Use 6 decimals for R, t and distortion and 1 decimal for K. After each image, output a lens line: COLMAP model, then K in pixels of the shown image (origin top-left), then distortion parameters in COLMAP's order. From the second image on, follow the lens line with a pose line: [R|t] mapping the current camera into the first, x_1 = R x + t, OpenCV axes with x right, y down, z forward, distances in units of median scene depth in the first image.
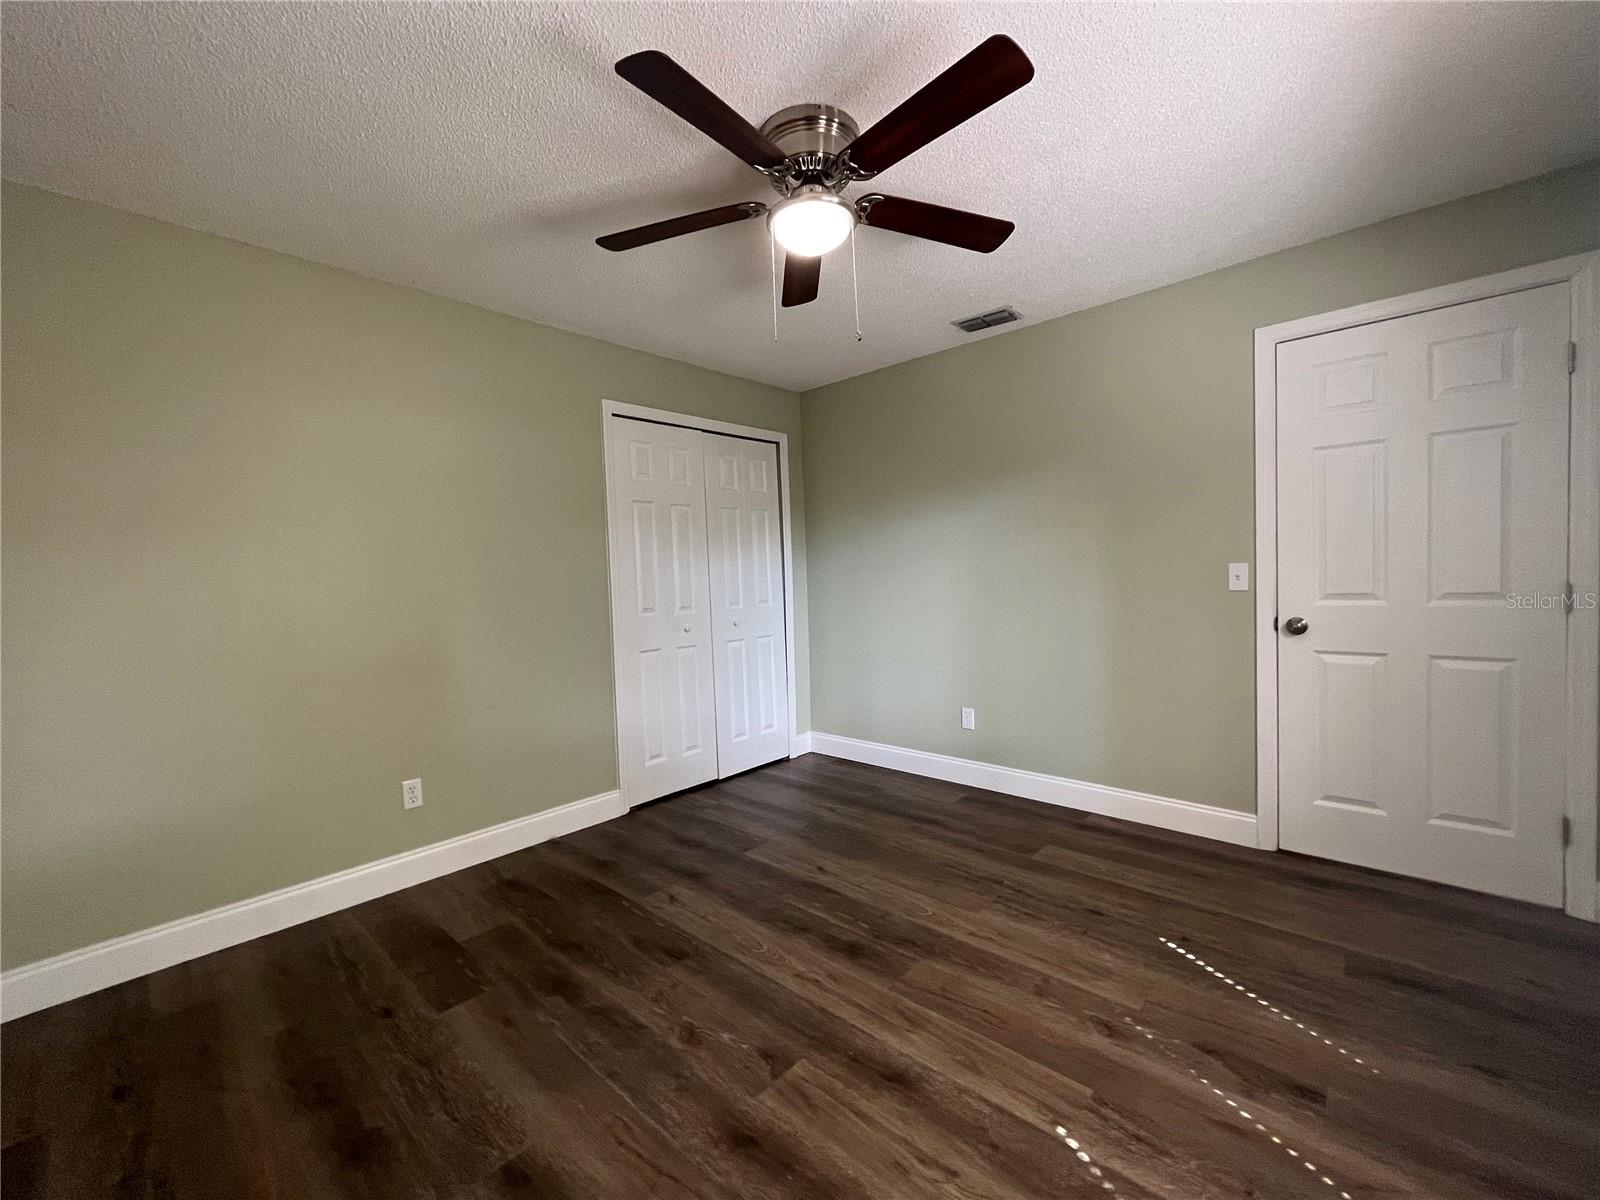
lens RADIAL K [[651.0, 0, 796.8], [0, 651.0, 601.2], [0, 0, 1]] dist [-0.001244, 0.000009]
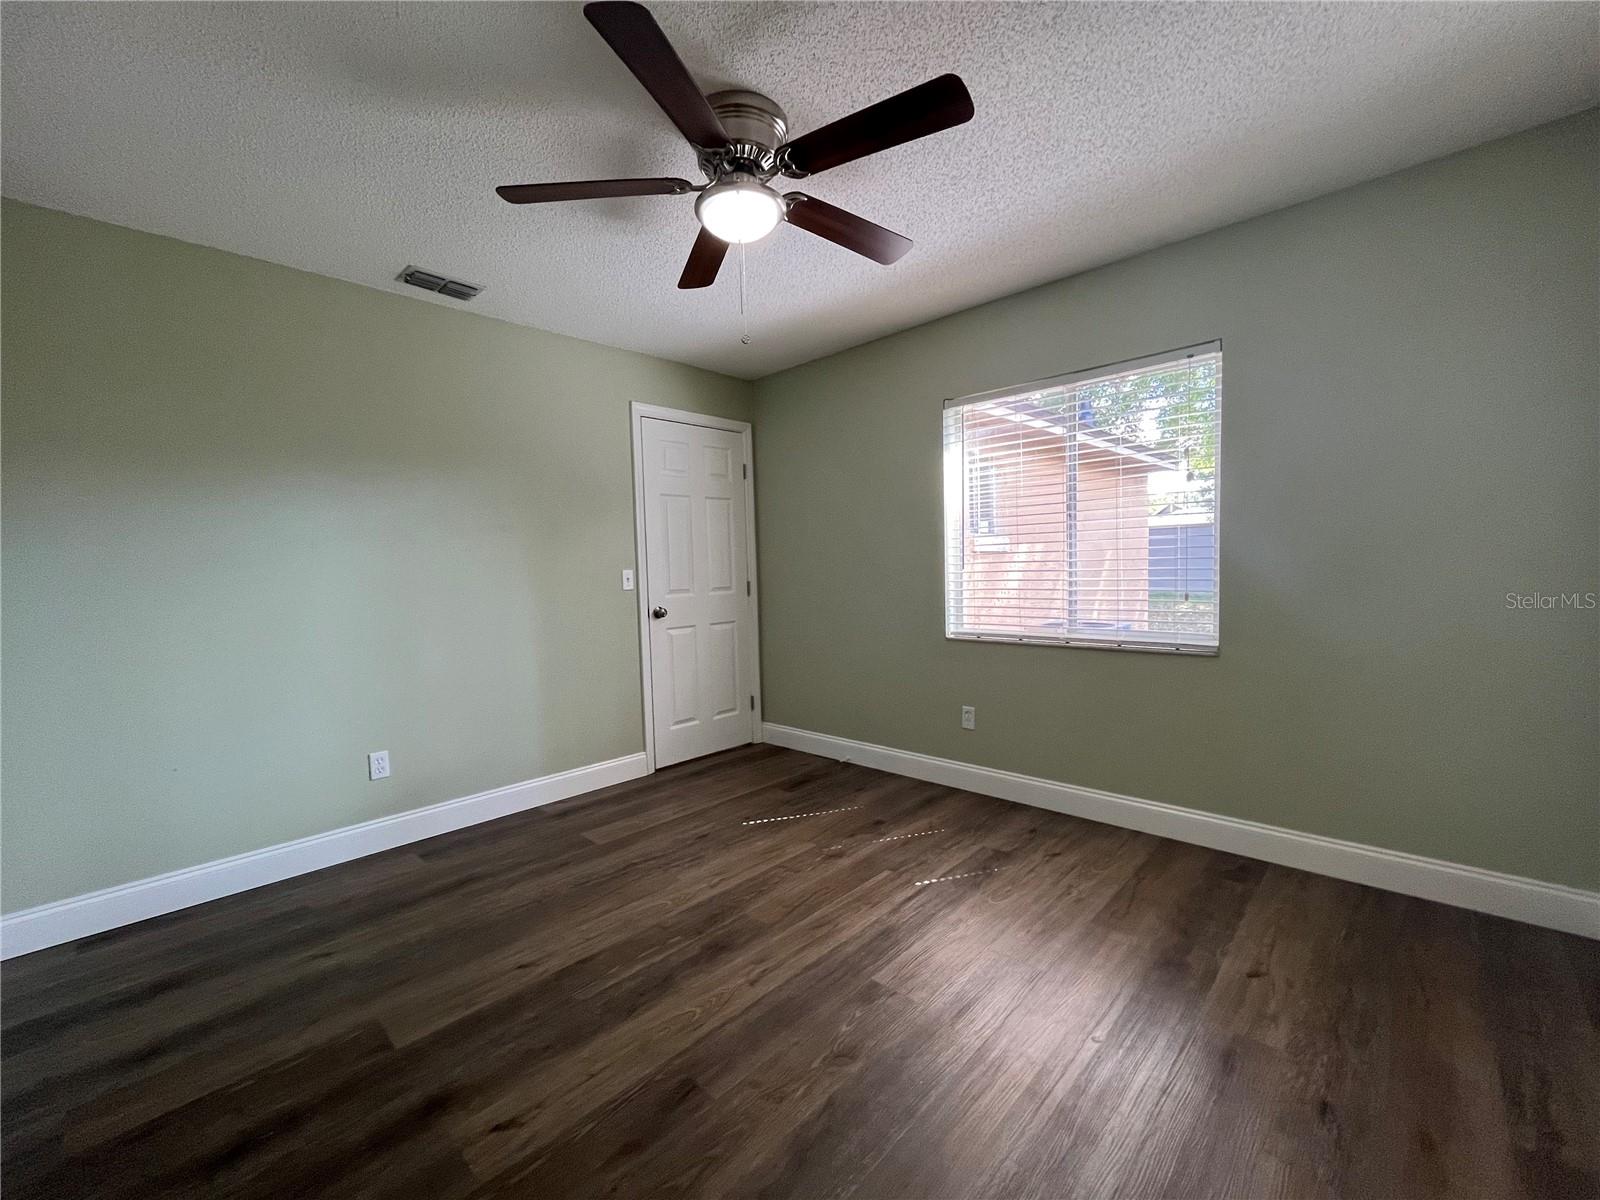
lens RADIAL K [[651.0, 0, 796.8], [0, 651.0, 601.2], [0, 0, 1]] dist [-0.001244, 0.000009]
pose [[0.019260, -0.021494, 0.999583, -0.822297], [0.067380, 0.997524, 0.020151, 0.004536], [-0.997541, 0.066964, 0.020661, 0.774776]]
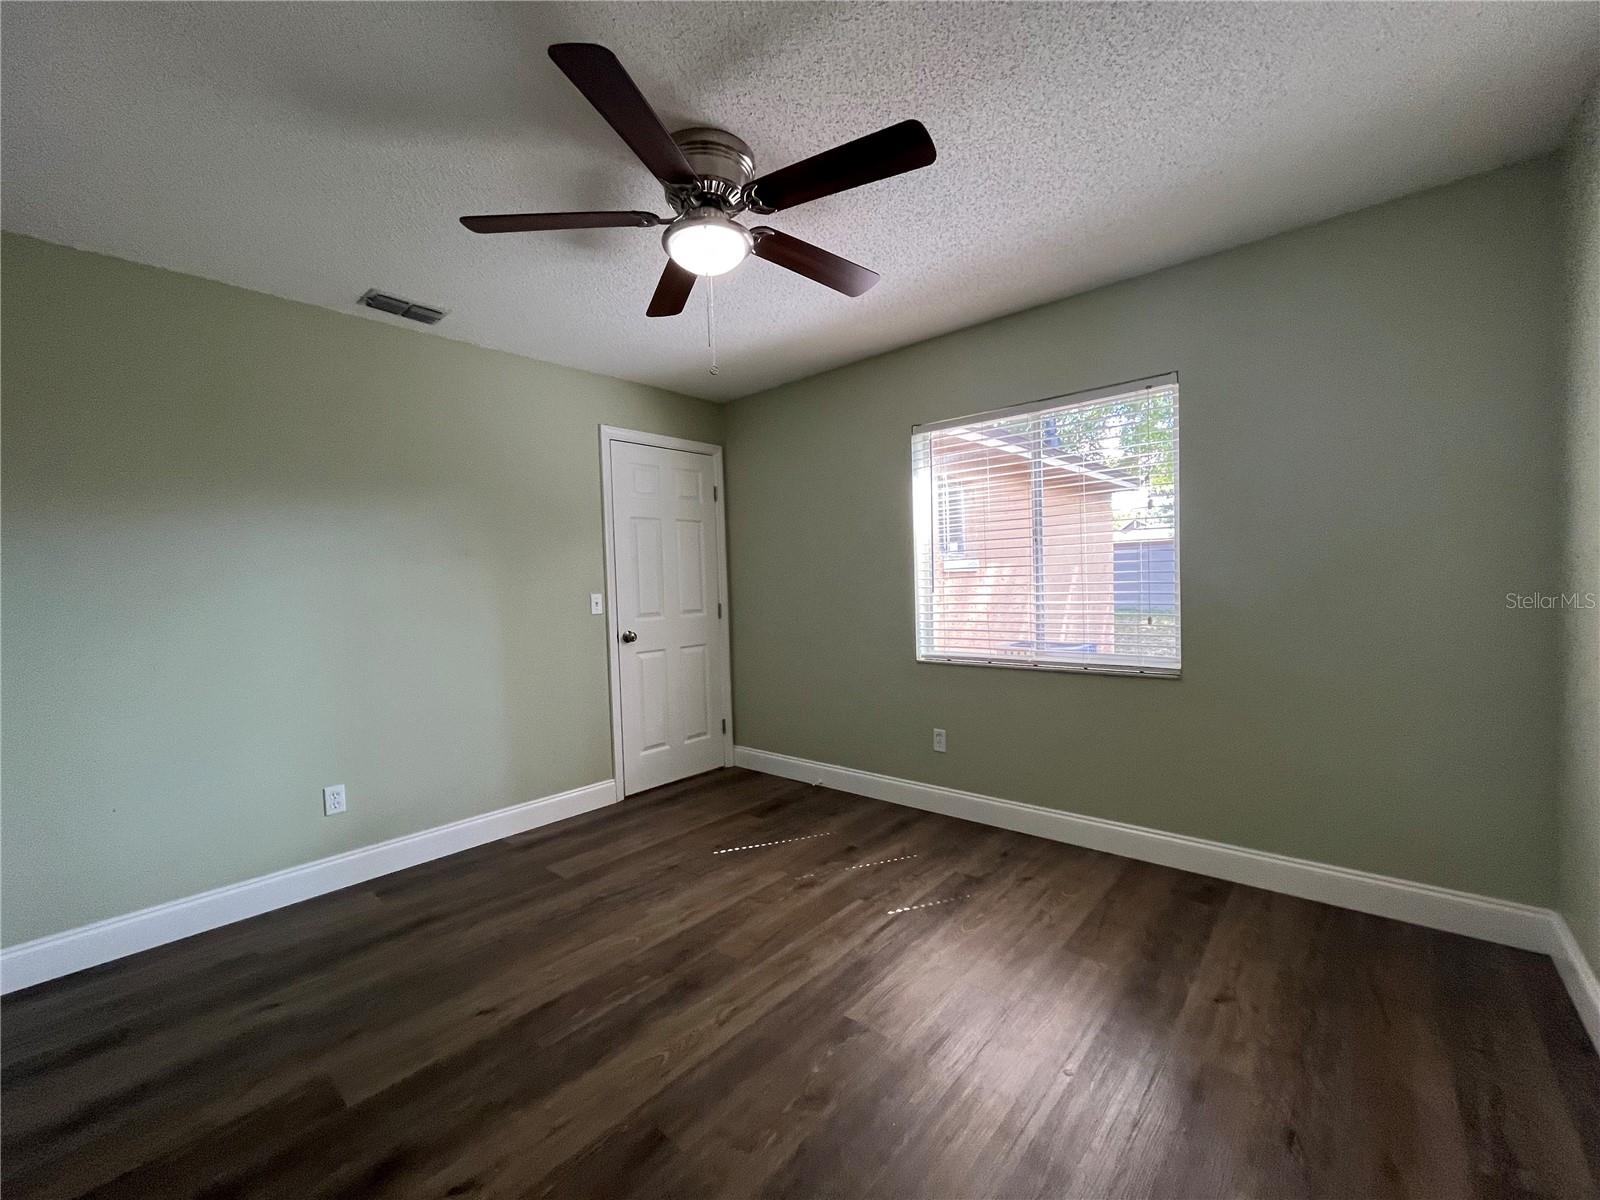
lens RADIAL K [[651.0, 0, 796.8], [0, 651.0, 601.2], [0, 0, 1]] dist [-0.001244, 0.000009]
pose [[-0.021782, 0.003080, 0.999758, -0.819013], [0.072407, 0.997374, -0.001495, -0.014034], [-0.997137, 0.072357, -0.021948, 0.768184]]
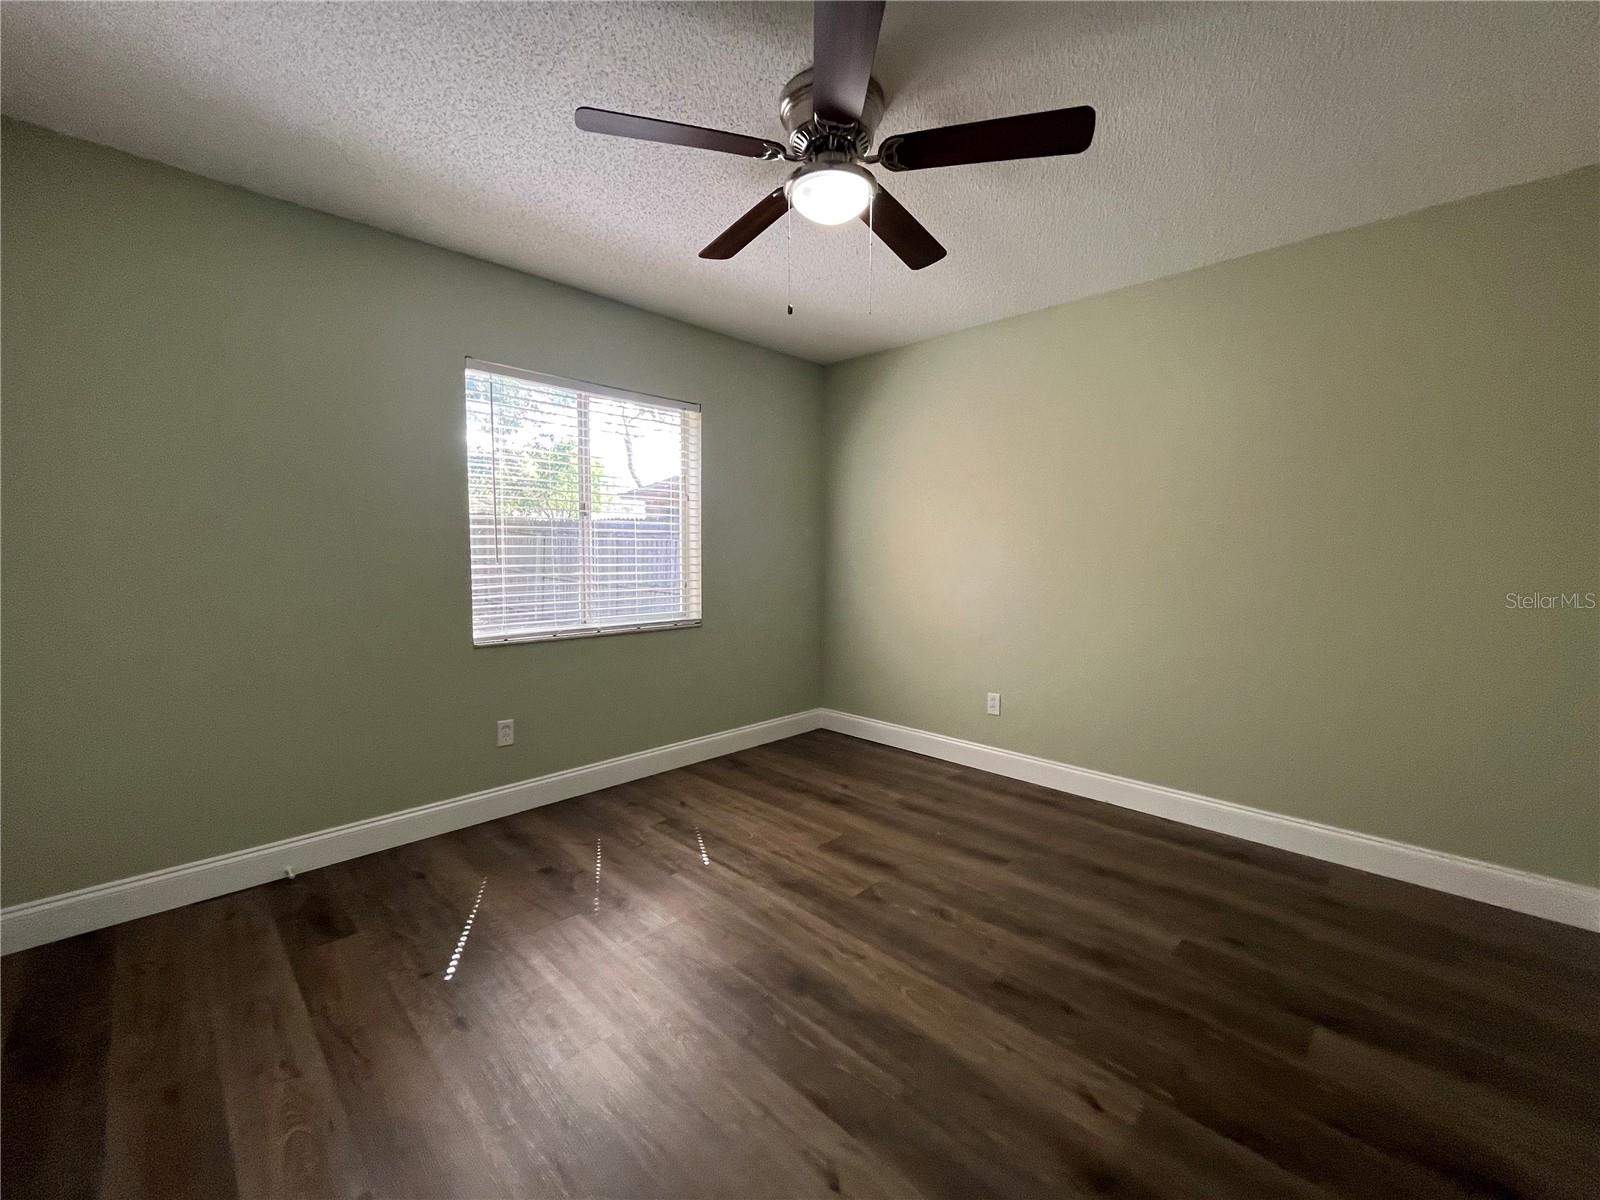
lens RADIAL K [[651.0, 0, 796.8], [0, 651.0, 601.2], [0, 0, 1]] dist [-0.001244, 0.000009]
pose [[-0.998975, 0.024280, 0.038199, 0.043422], [0.028433, 0.993274, 0.112246, -0.066910], [-0.035217, 0.113217, -0.992946, 1.696573]]
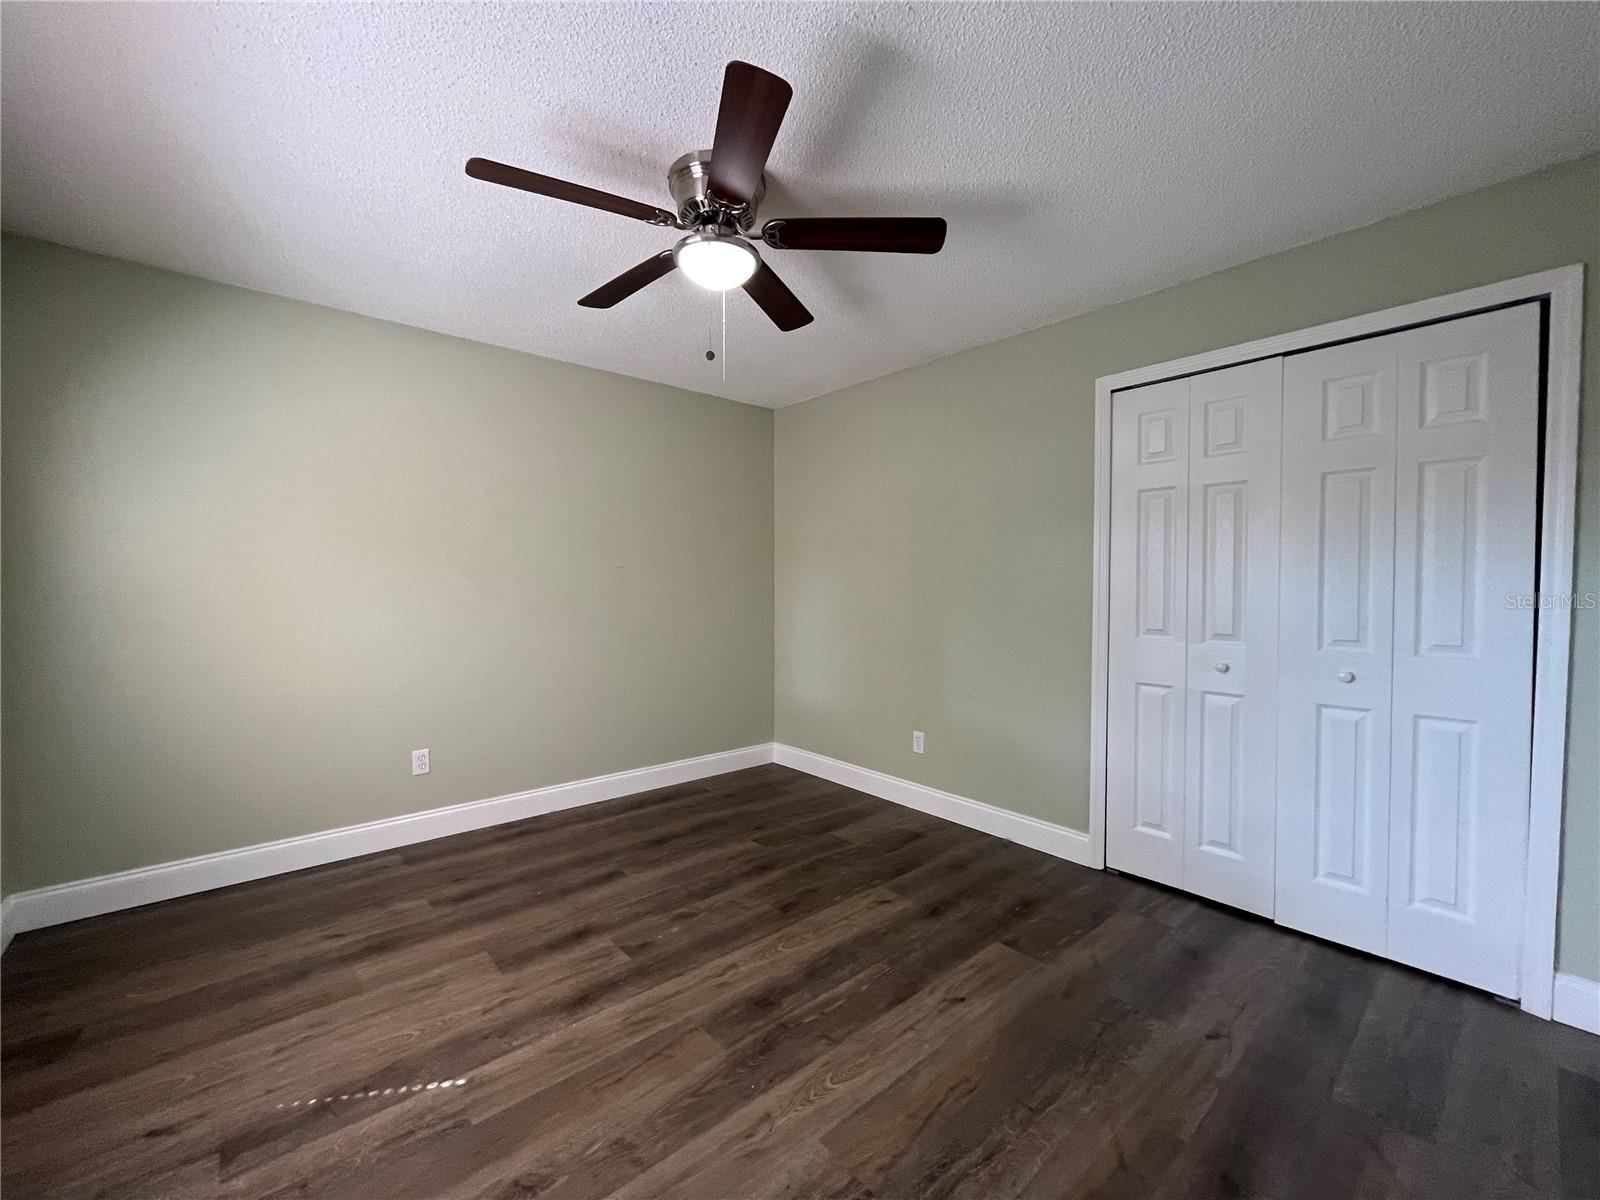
lens RADIAL K [[651.0, 0, 796.8], [0, 651.0, 601.2], [0, 0, 1]] dist [-0.001244, 0.000009]
pose [[-0.112258, 0.061044, -0.991802, 0.900169], [-0.037612, 0.997135, 0.065630, -0.087948], [0.992967, 0.044672, -0.109640, 1.053109]]
